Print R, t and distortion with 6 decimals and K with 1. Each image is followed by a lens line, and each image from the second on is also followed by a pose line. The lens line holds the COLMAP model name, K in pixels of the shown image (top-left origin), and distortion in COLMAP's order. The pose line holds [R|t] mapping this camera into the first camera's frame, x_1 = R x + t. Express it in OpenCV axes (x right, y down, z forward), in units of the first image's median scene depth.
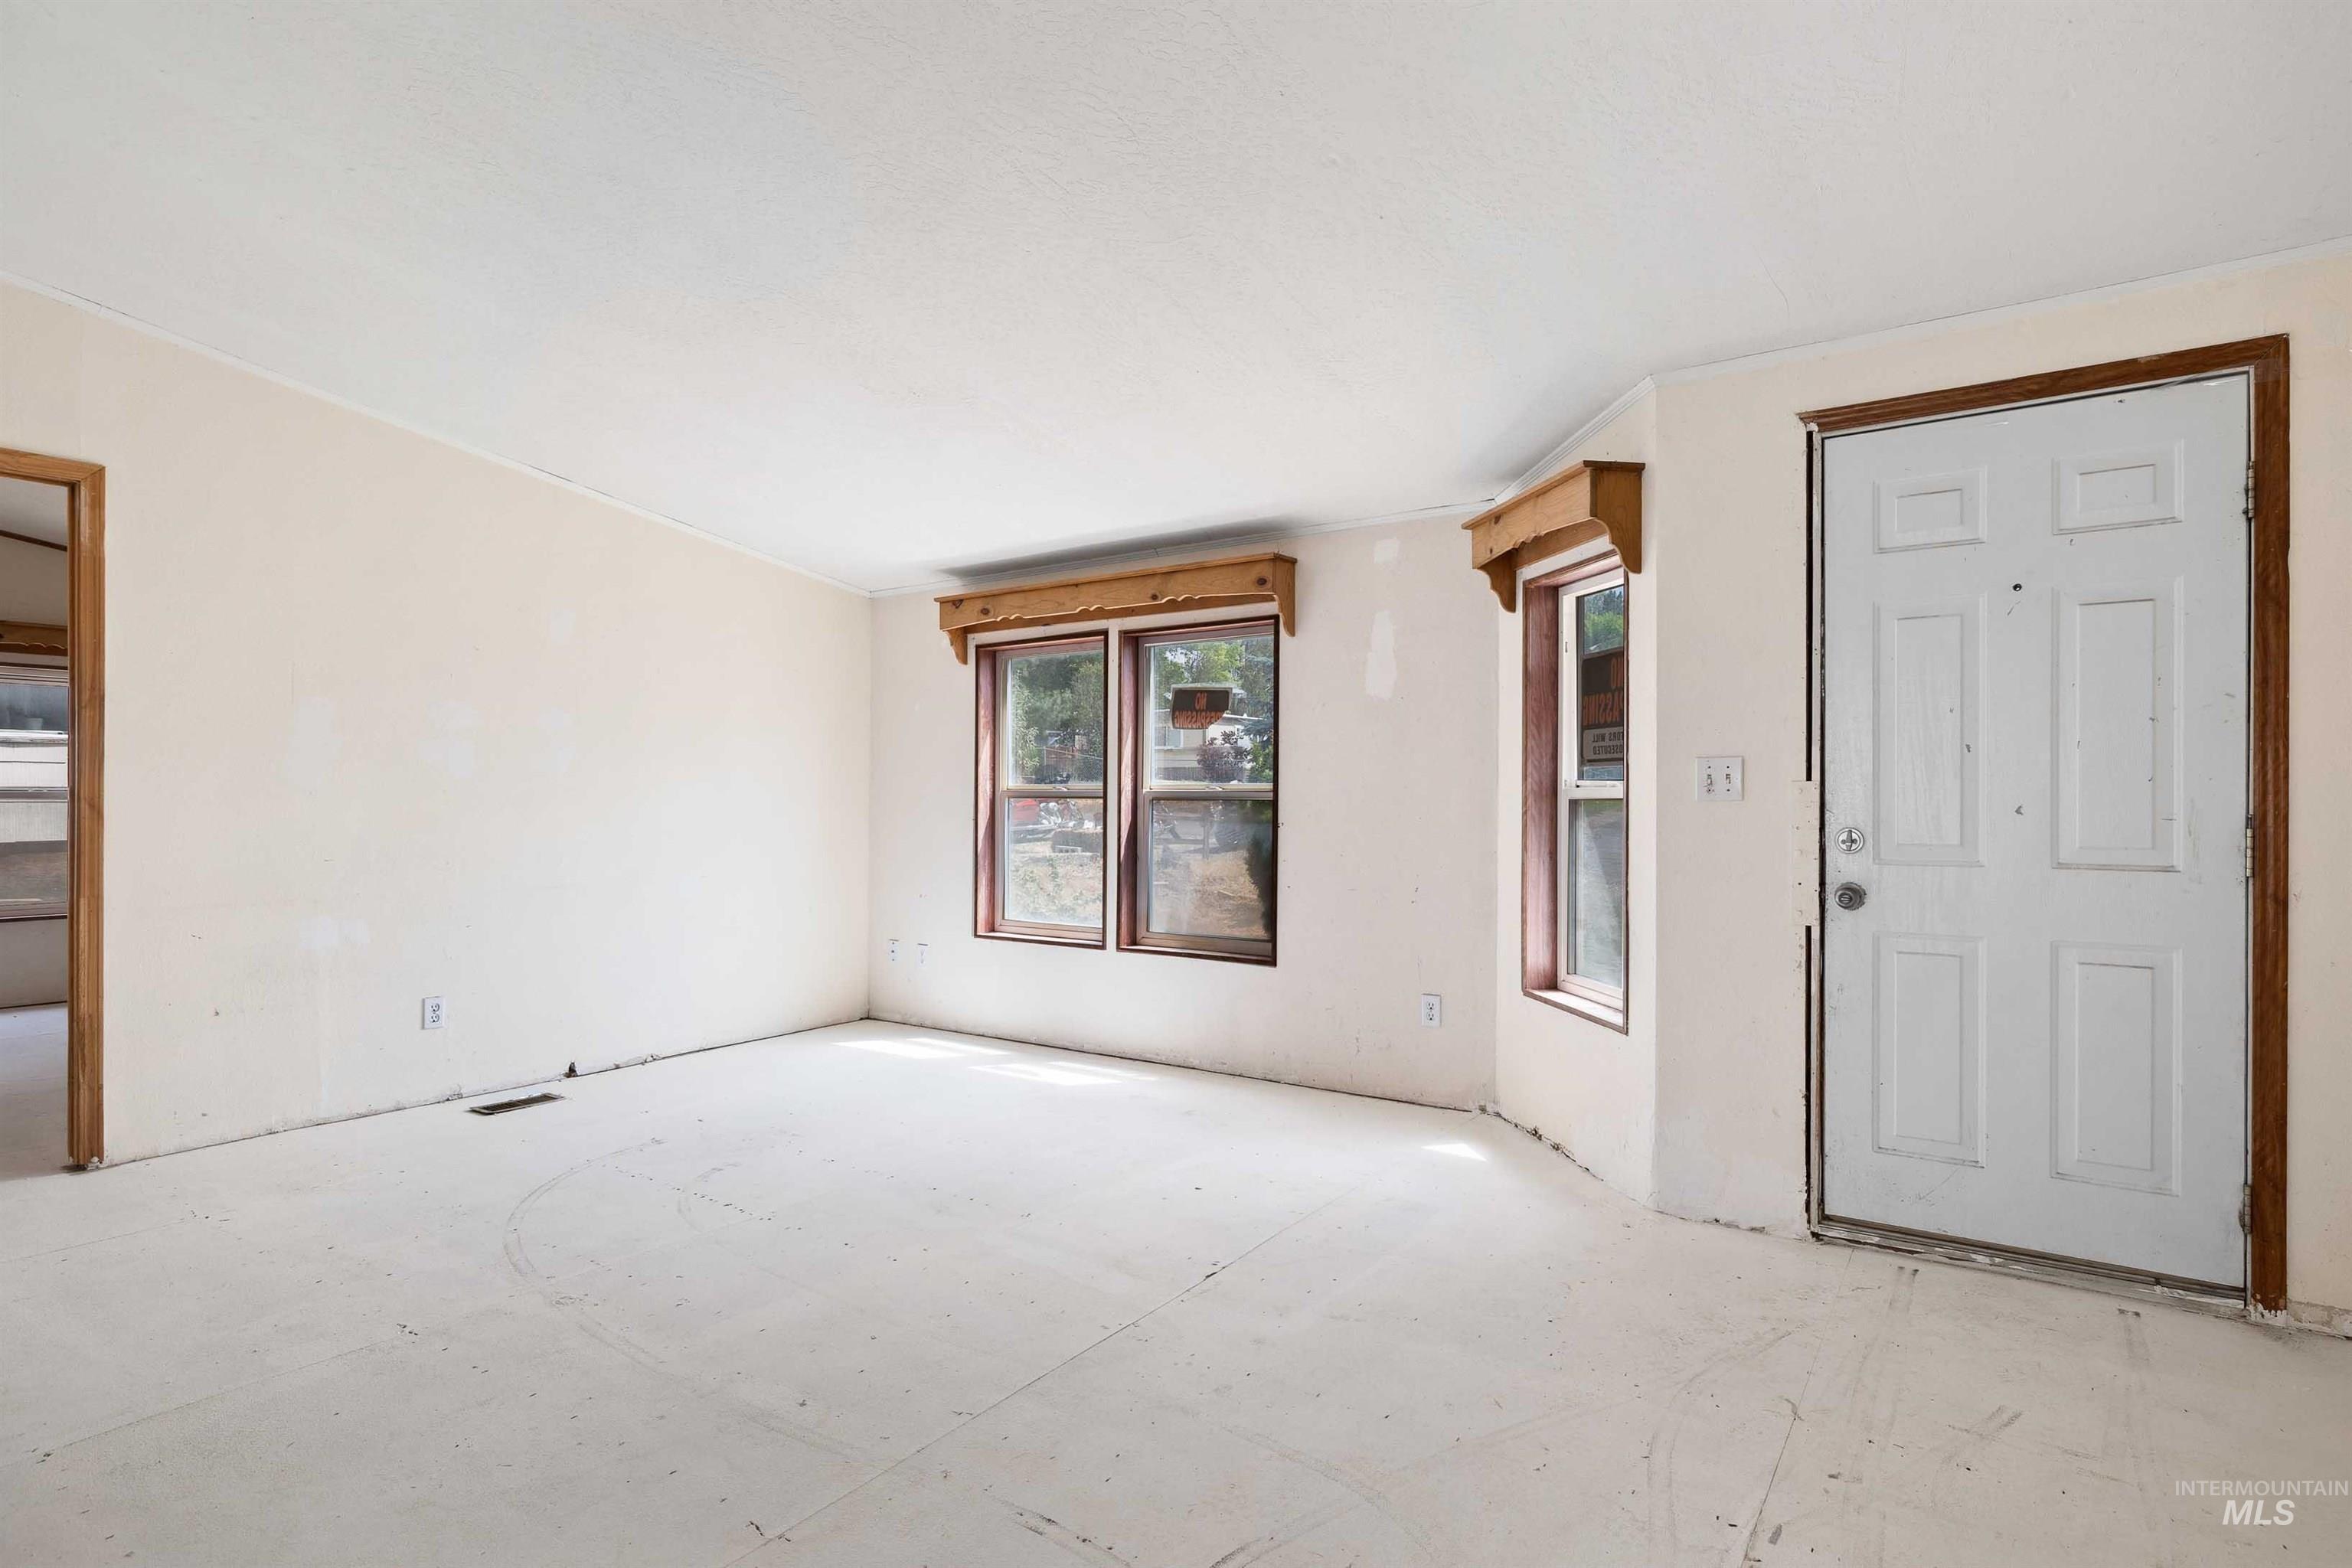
lens RADIAL K [[1198.4, 0, 1166.0], [0, 1198.4, 796.3], [0, 0, 1]] dist [0.000773, 0.001276]
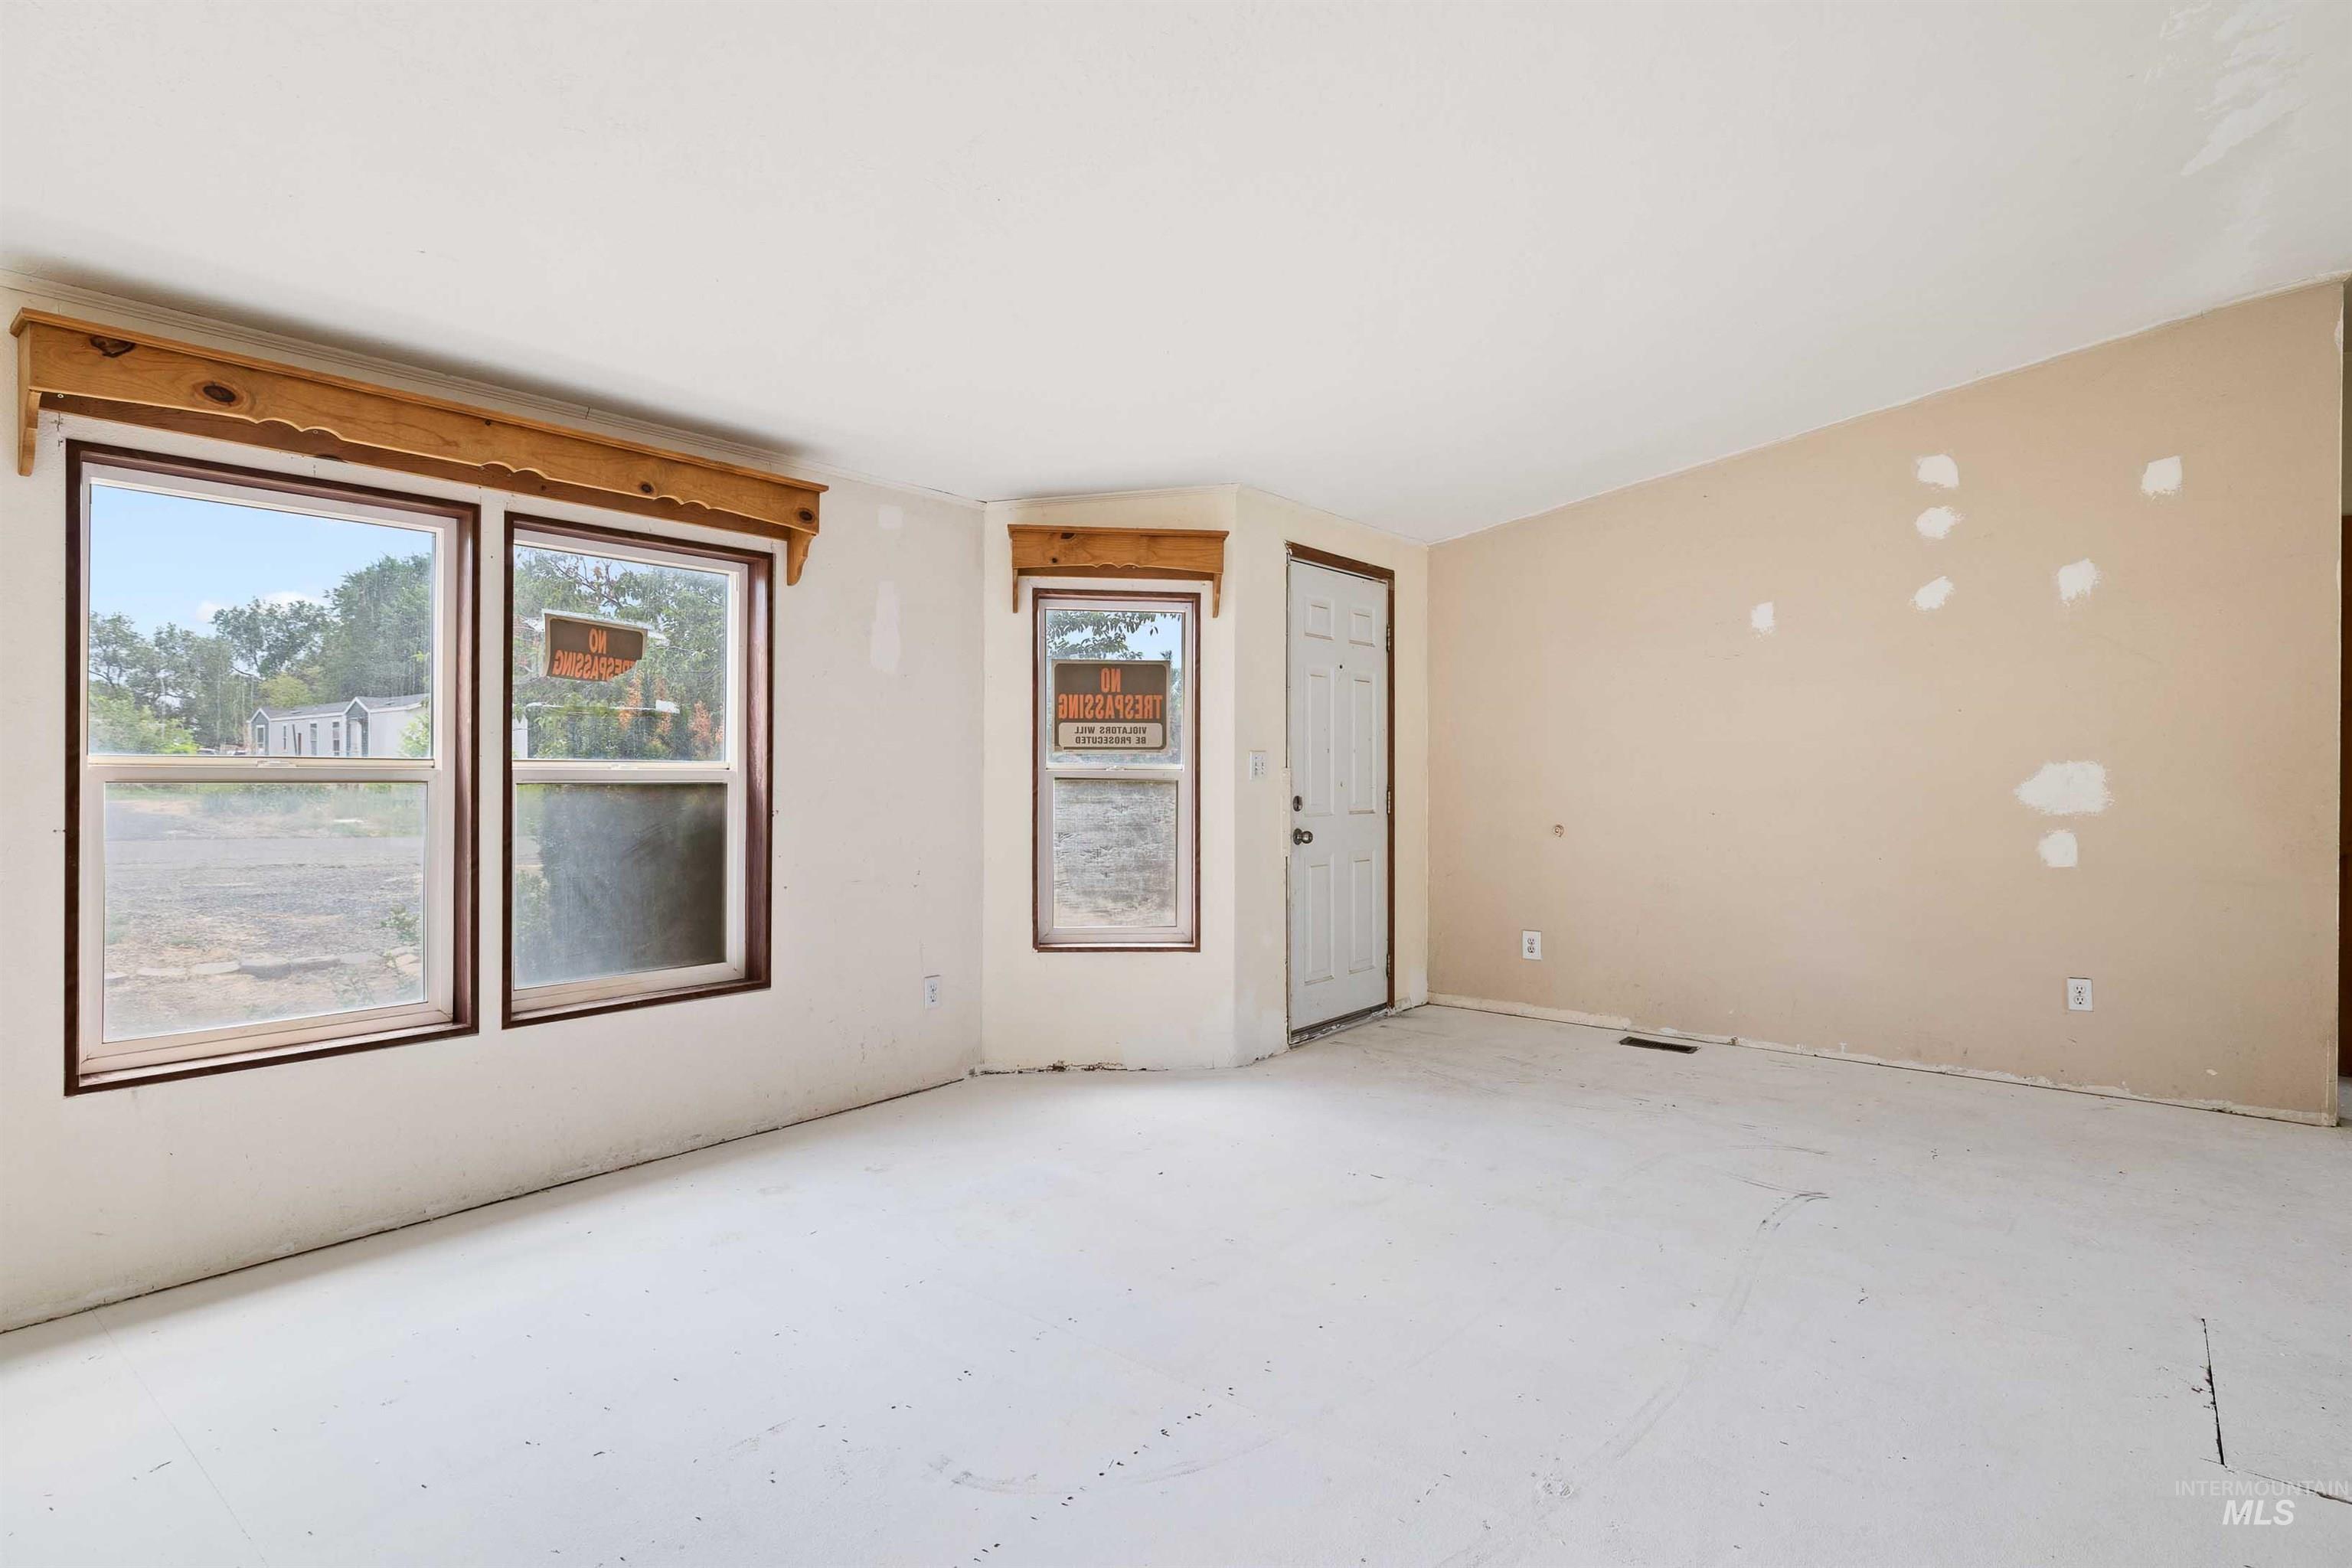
lens RADIAL K [[1198.4, 0, 1170.8], [0, 1198.4, 777.7], [0, 0, 1]] dist [0.000773, 0.001276]
pose [[0.057386, 0.000982, 0.998352, -0.699981], [0.002604, 0.999996, -0.001133, 0.001463], [-0.998349, 0.002664, 0.057383, 0.681326]]
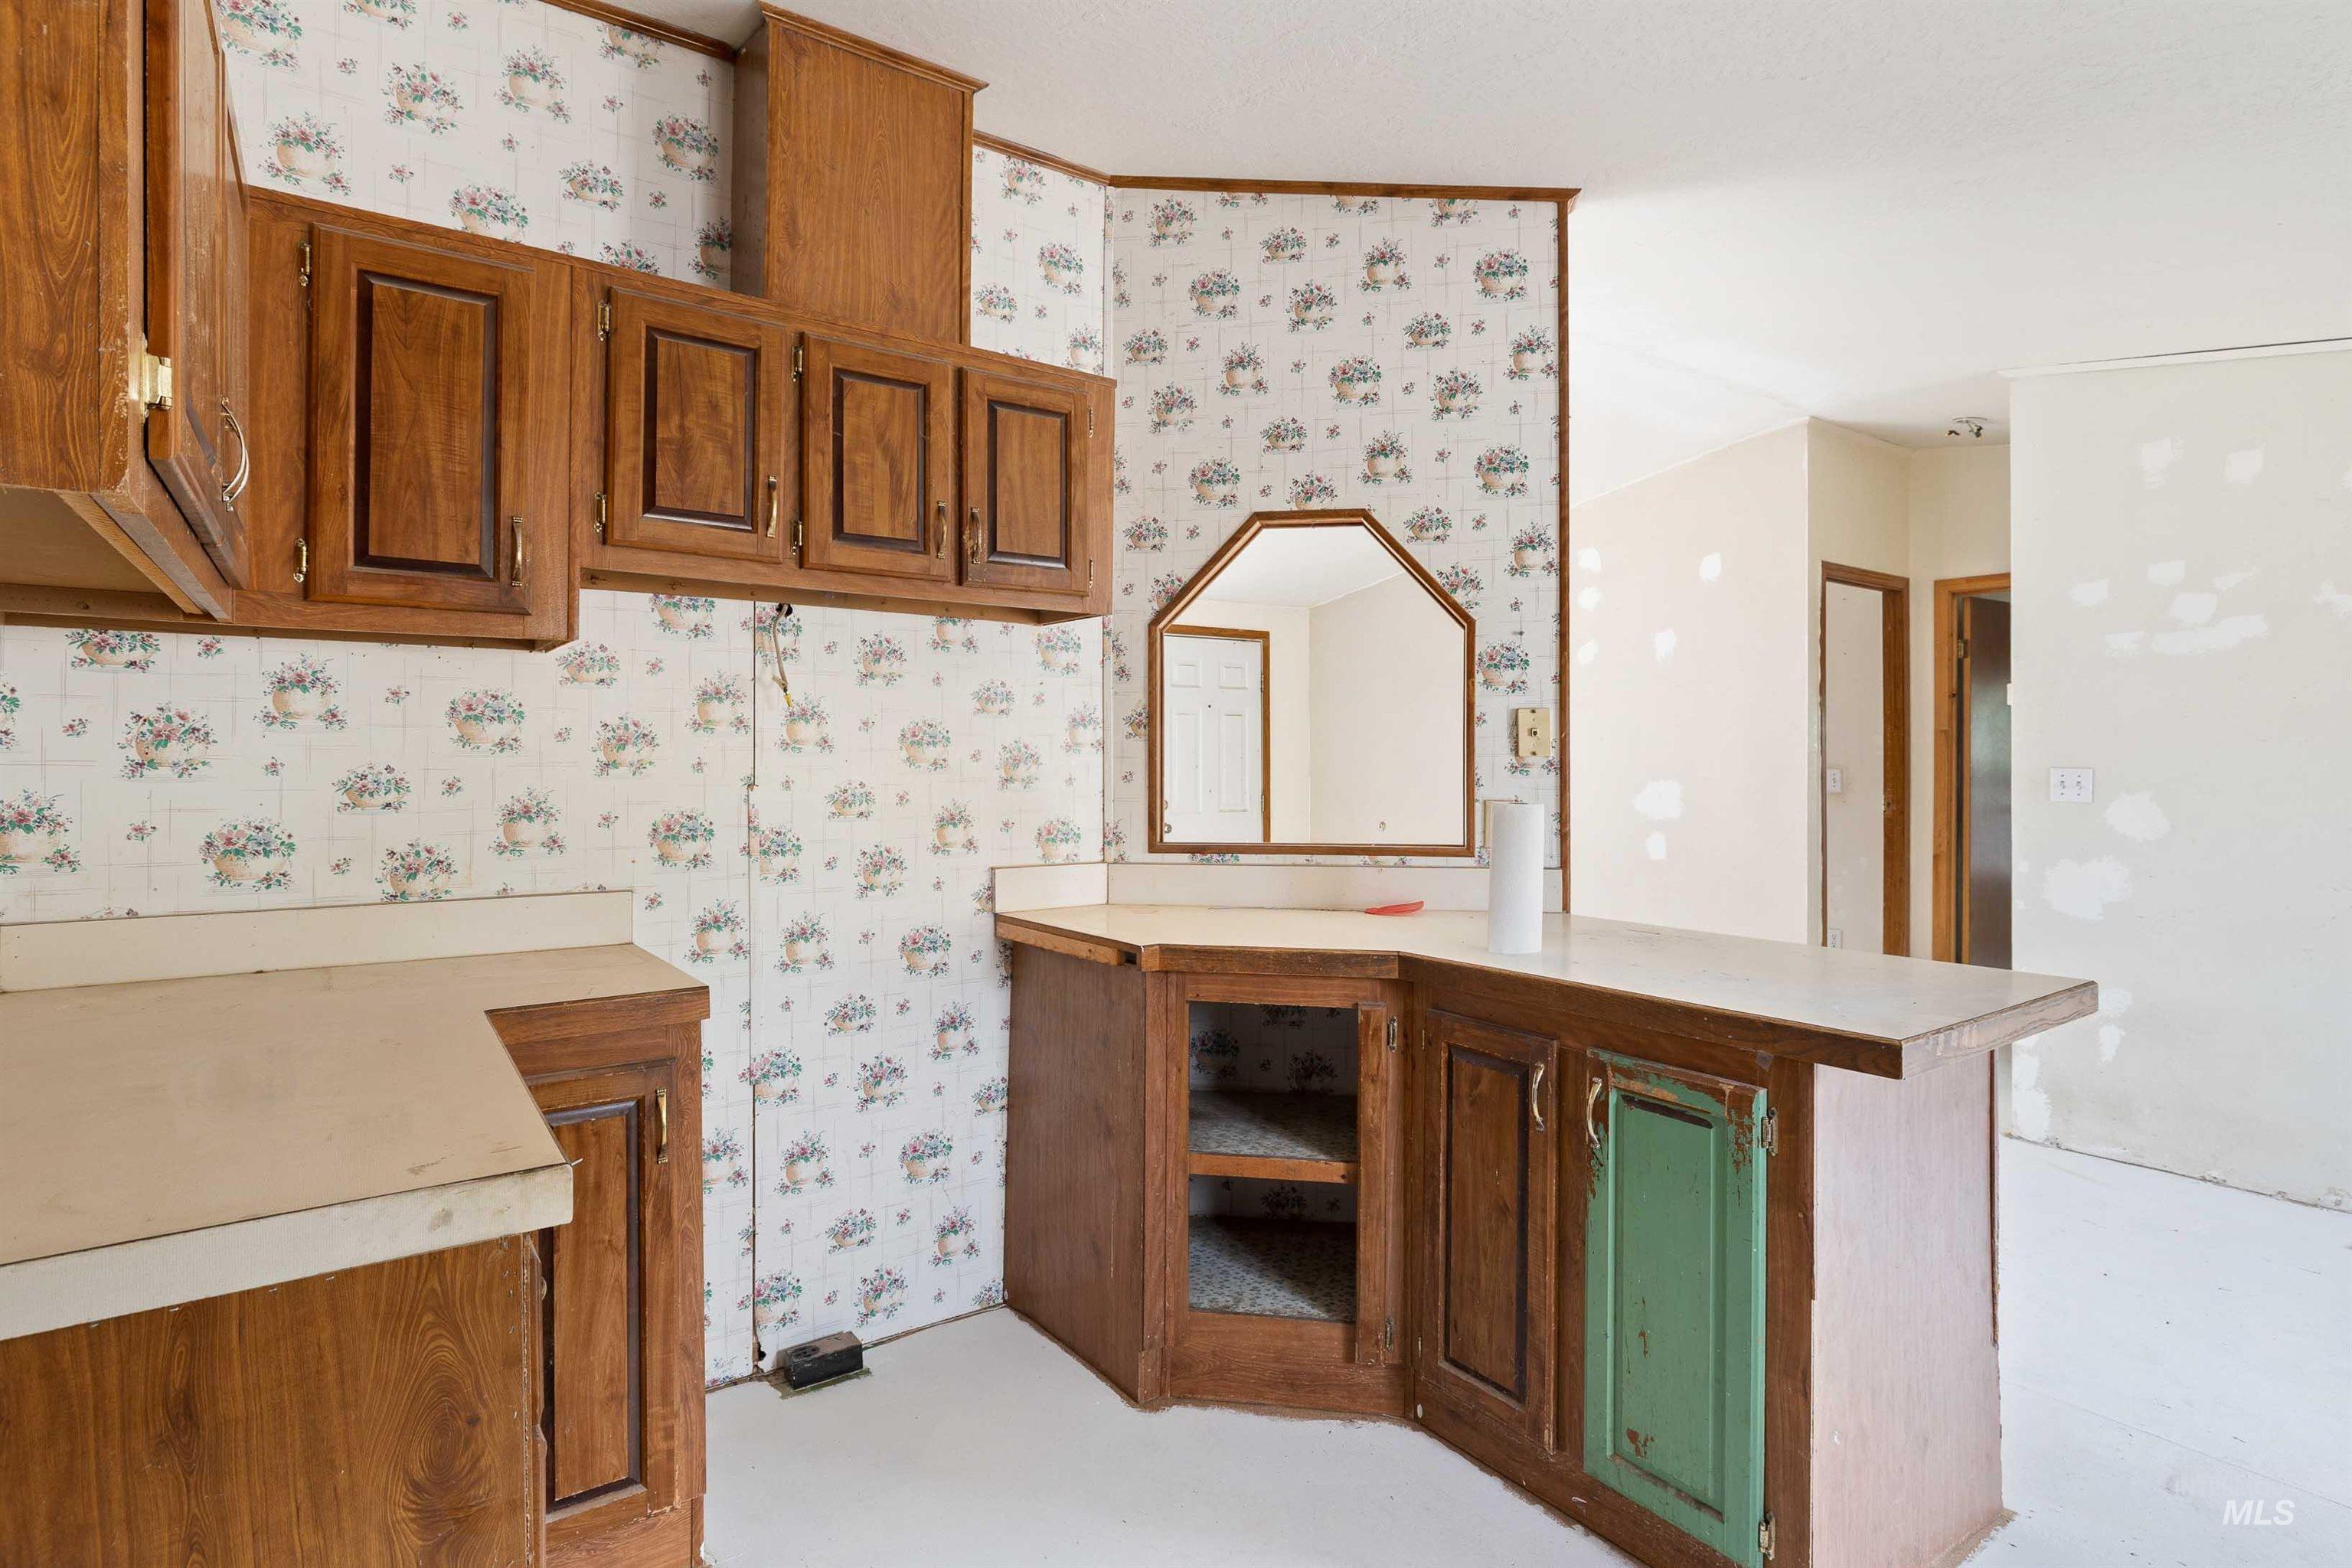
lens RADIAL K [[1198.4, 0, 1174.4], [0, 1198.4, 772.9], [0, 0, 1]] dist [0.000773, 0.001276]
pose [[0.318354, -0.000783, 0.947972, -1.049541], [-0.000349, 0.999999, 0.000943, -0.018084], [-0.947972, -0.000631, 0.318354, 0.142850]]
